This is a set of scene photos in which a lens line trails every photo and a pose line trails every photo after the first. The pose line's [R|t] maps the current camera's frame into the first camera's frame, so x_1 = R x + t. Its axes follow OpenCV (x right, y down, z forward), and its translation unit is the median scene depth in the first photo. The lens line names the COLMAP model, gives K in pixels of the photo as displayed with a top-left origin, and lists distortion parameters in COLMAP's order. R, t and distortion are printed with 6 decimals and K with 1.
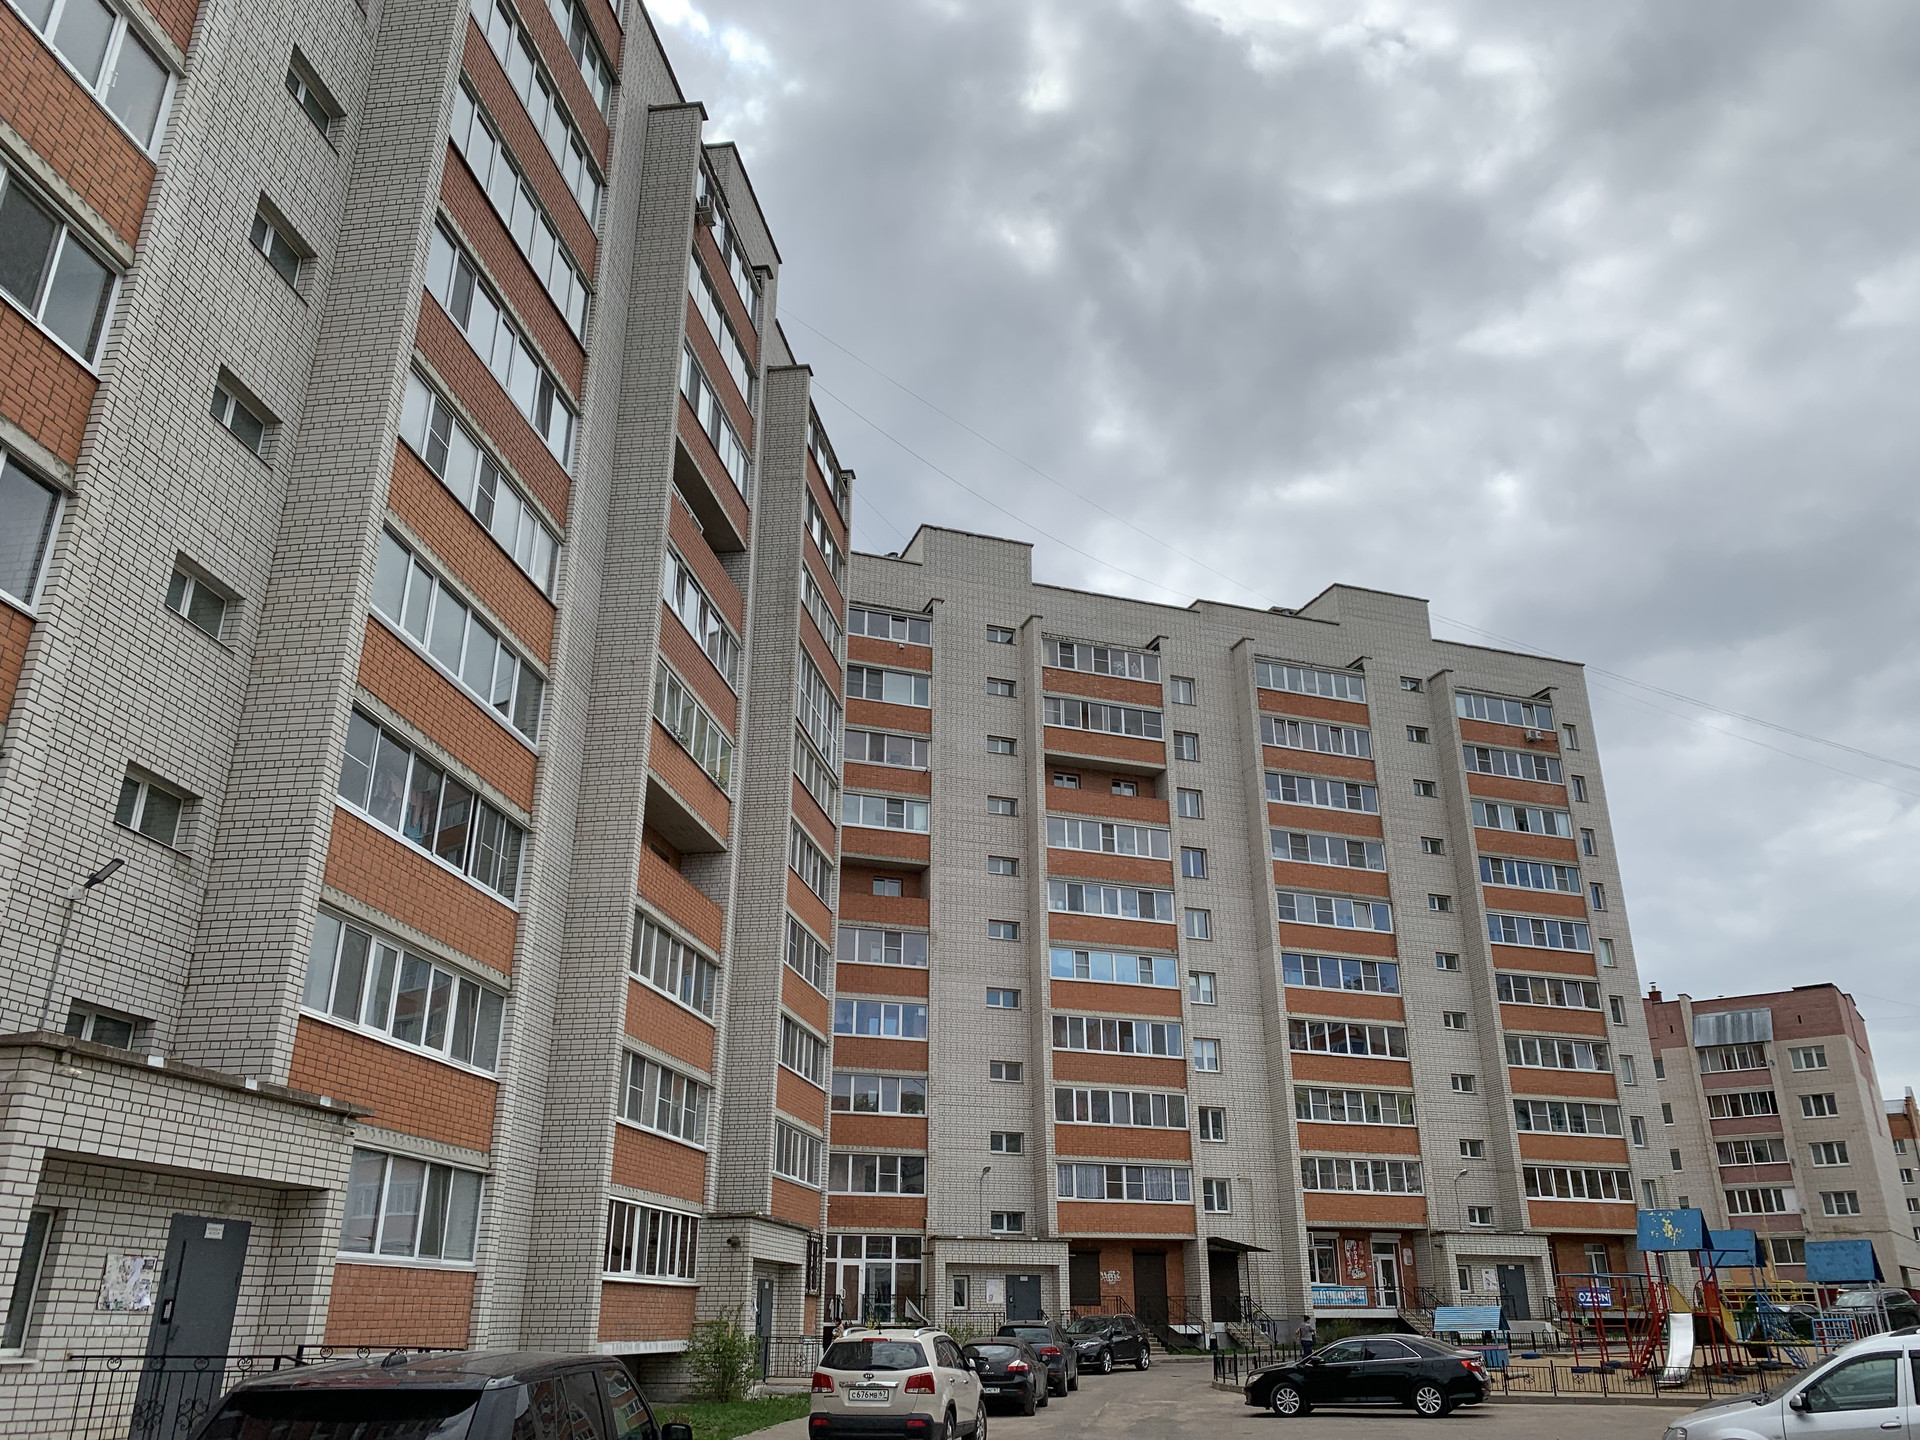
lens RADIAL K [[1462.8, 0, 979.5], [0, 1462.8, 717.0], [0, 0, 1]] dist [0.122645, -0.276406]
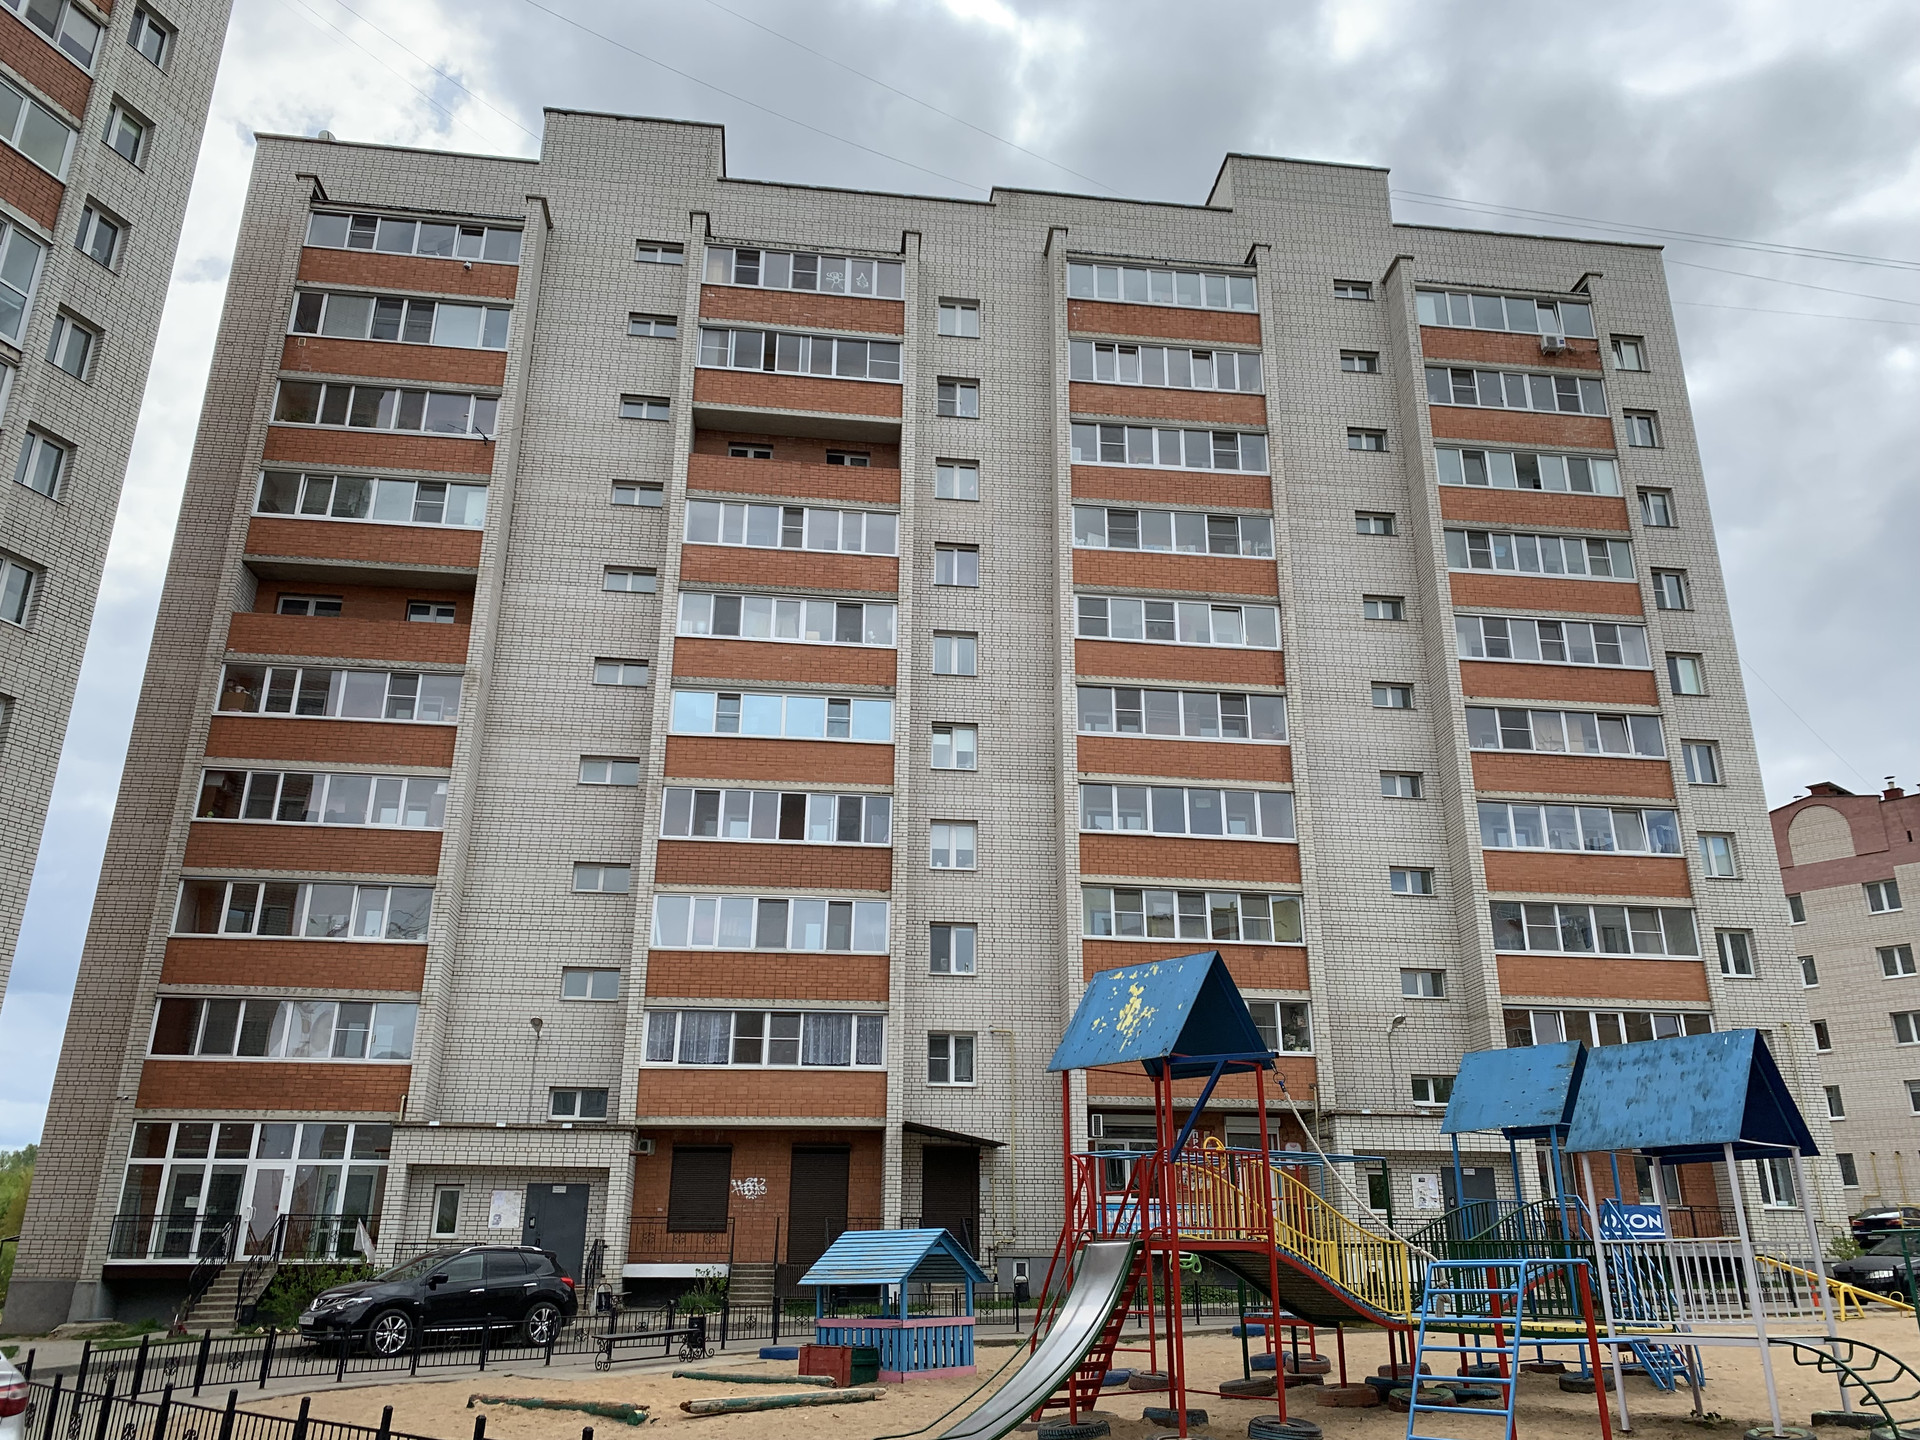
lens RADIAL K [[1476.1, 0, 930.3], [0, 1476.1, 706.2], [0, 0, 1]] dist [0.119826, -0.289050]
pose [[0.974175, -0.069712, -0.214764, 0.289859], [0.079089, 0.996240, 0.035373, 0.147012], [0.211491, -0.051445, 0.976025, 0.378744]]
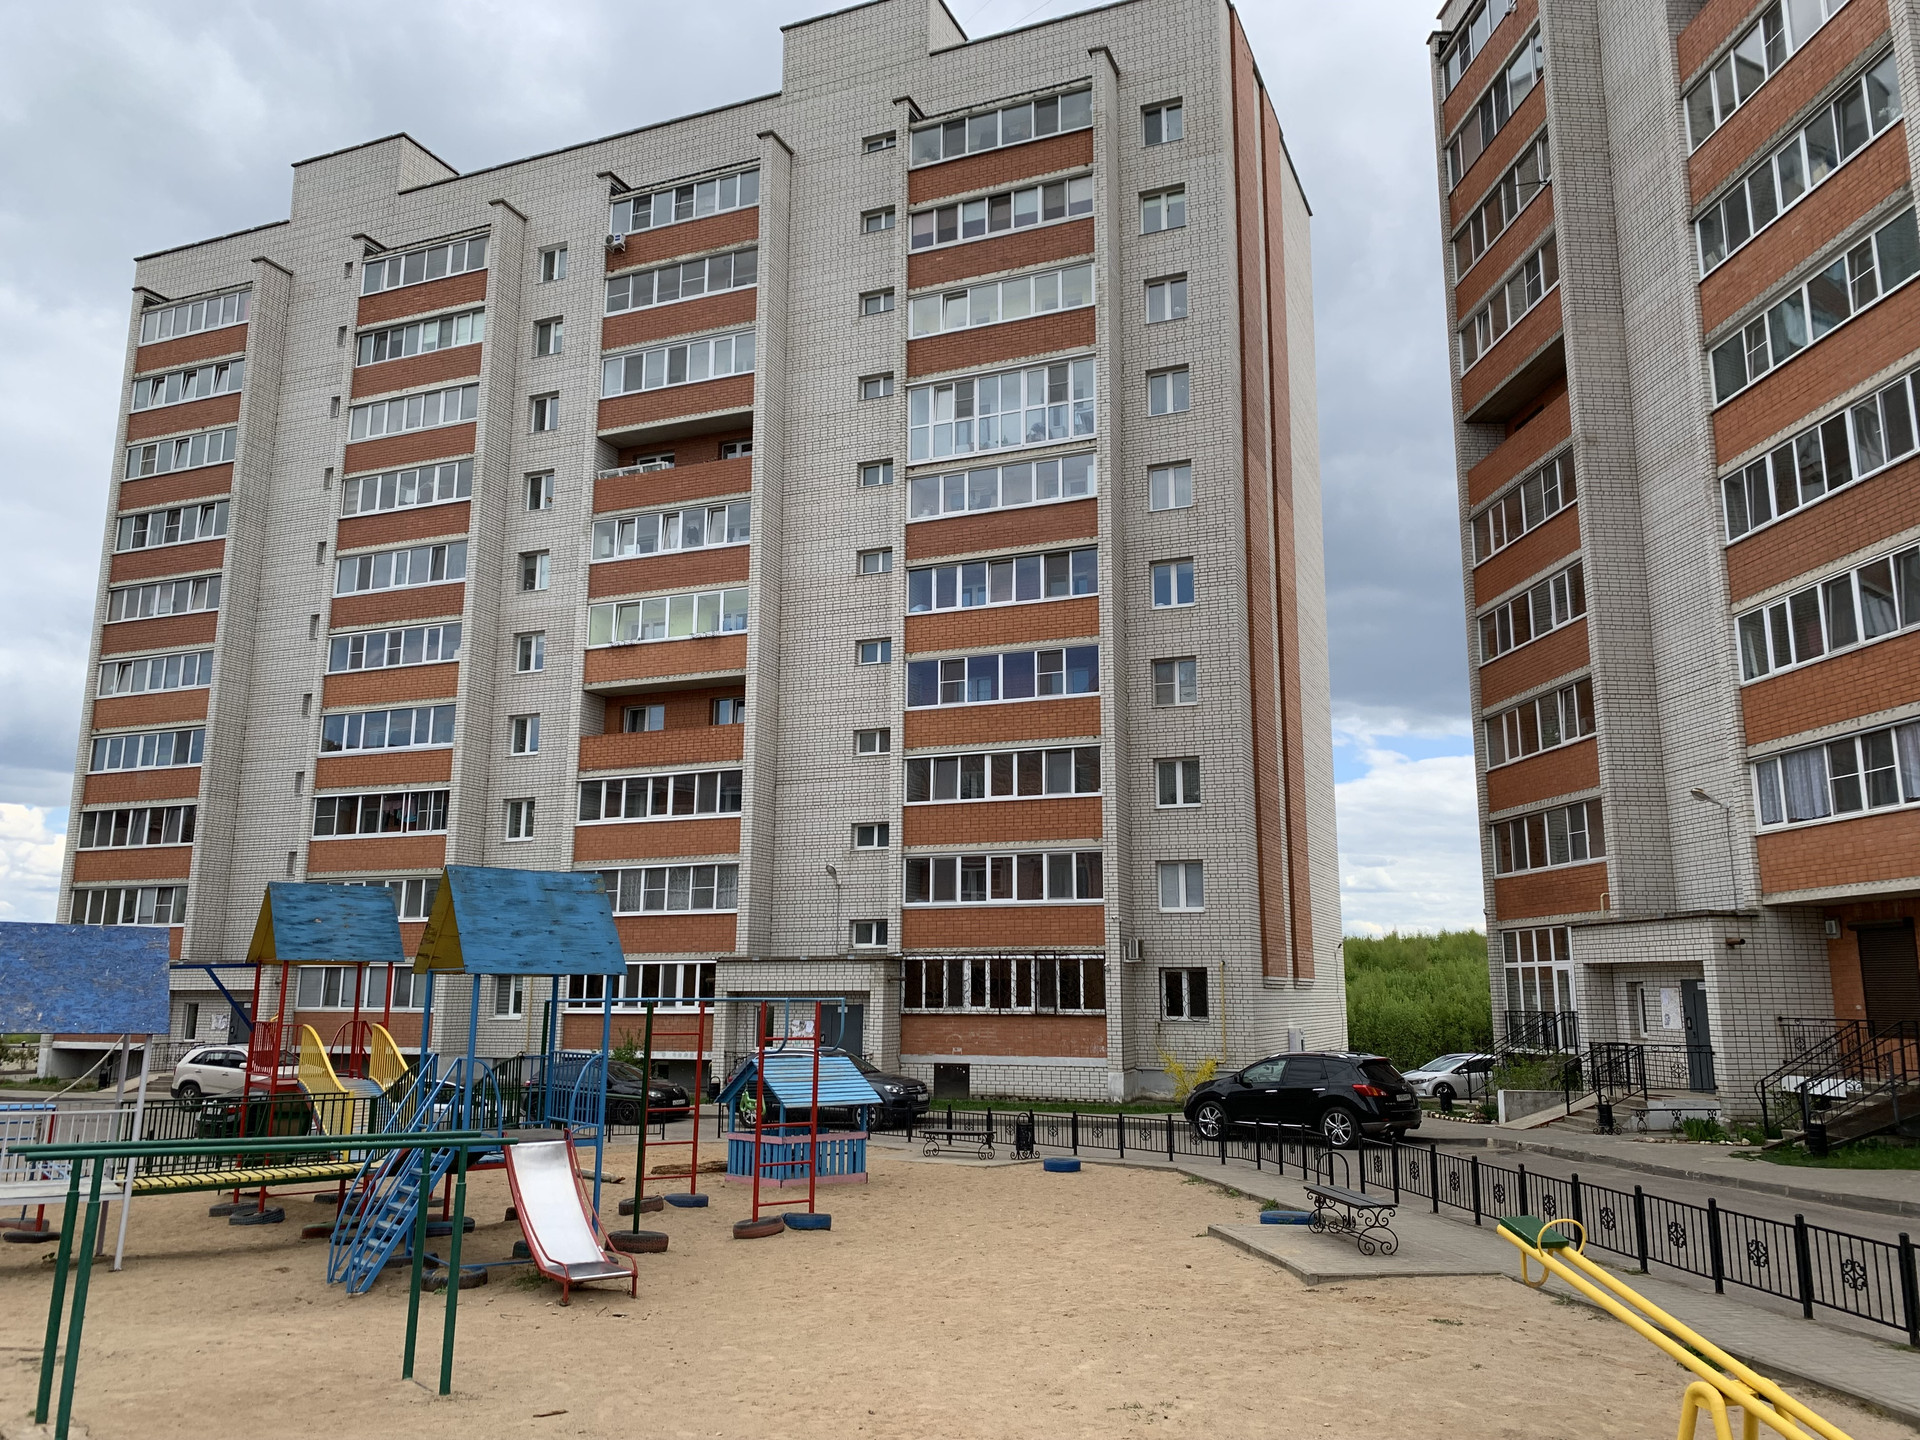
lens RADIAL K [[1455.4, 0, 960.0], [0, 1455.4, 720.0], [0, 0, 1]] dist [0.001394, 0.001303]
pose [[-0.254587, -0.175779, -0.950940, 0.536832], [0.365785, 0.892779, -0.262957, 0.295088], [0.895202, -0.414785, -0.162992, 0.781124]]
